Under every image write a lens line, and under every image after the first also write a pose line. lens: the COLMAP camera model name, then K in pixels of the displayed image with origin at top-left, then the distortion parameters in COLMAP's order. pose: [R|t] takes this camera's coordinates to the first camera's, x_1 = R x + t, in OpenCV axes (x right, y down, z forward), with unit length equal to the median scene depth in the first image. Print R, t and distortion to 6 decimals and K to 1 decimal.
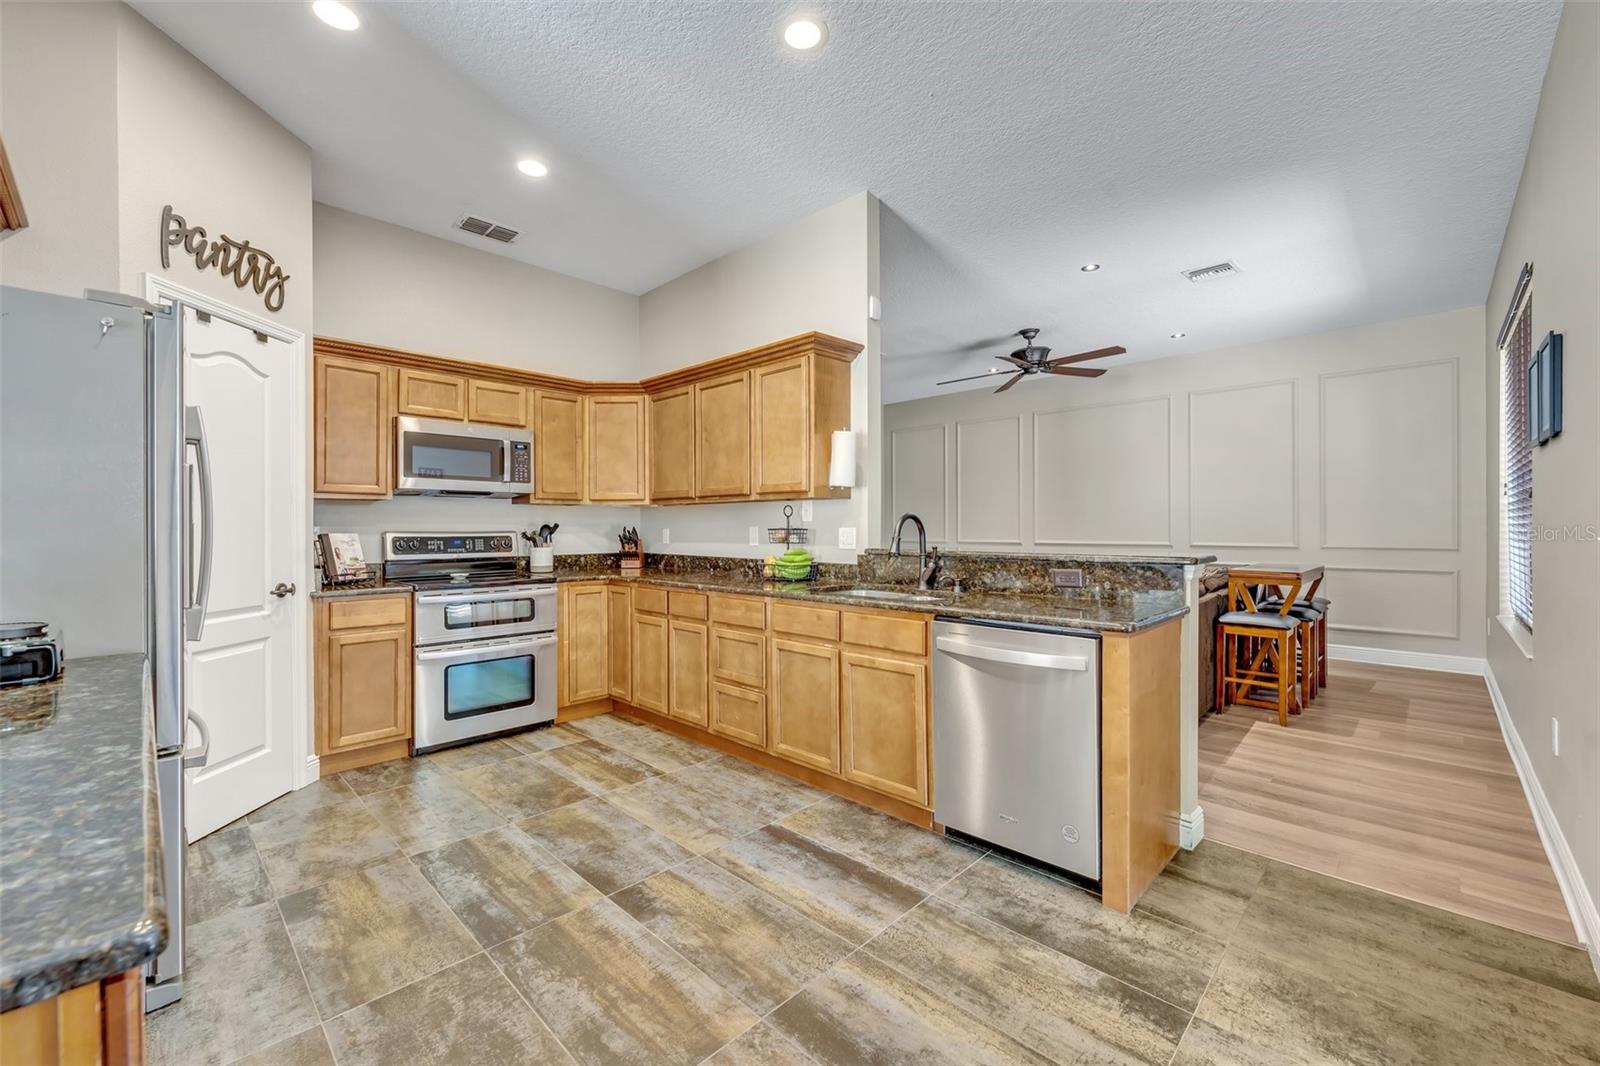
lens RADIAL K [[648.7, 0, 797.3], [0, 648.7, 529.7], [0, 0, 1]] dist [-0.001971, -0.000462]
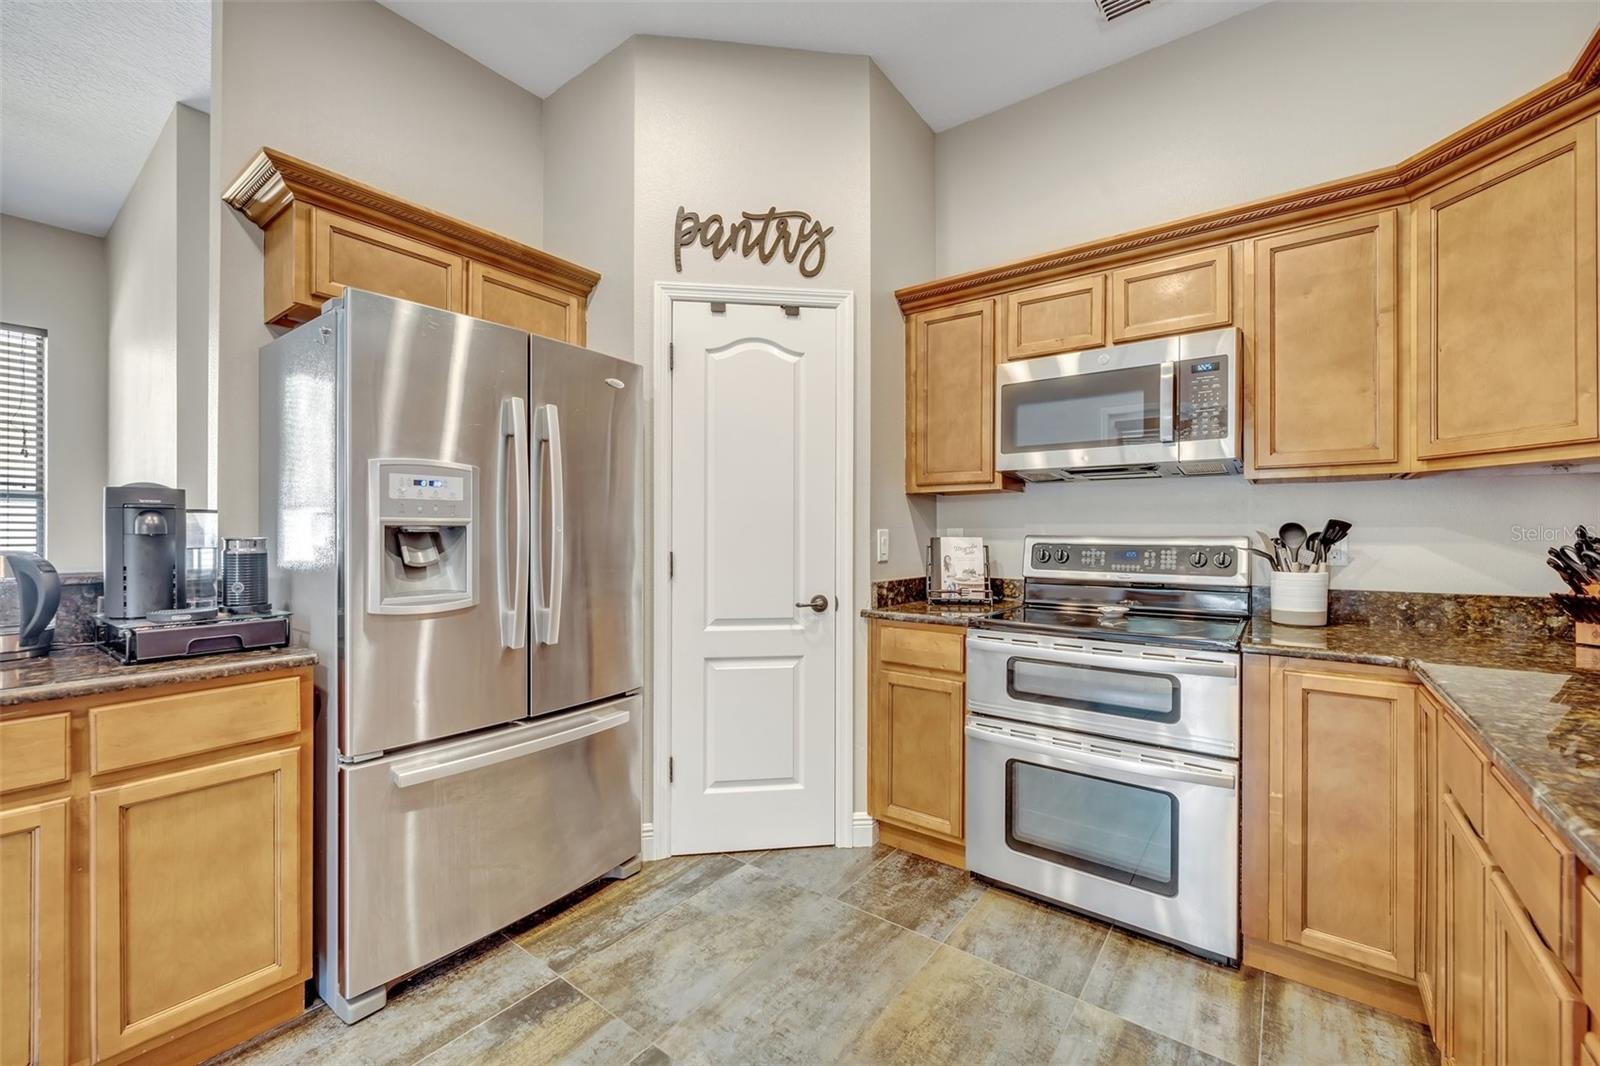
lens RADIAL K [[648.7, 0, 795.0], [0, 648.7, 533.0], [0, 0, 1]] dist [-0.001971, -0.000462]
pose [[0.126517, 0.003845, -0.991957, 0.032336], [-0.004987, 0.999982, 0.003240, -0.000681], [0.991952, 0.004537, 0.126534, 0.719942]]
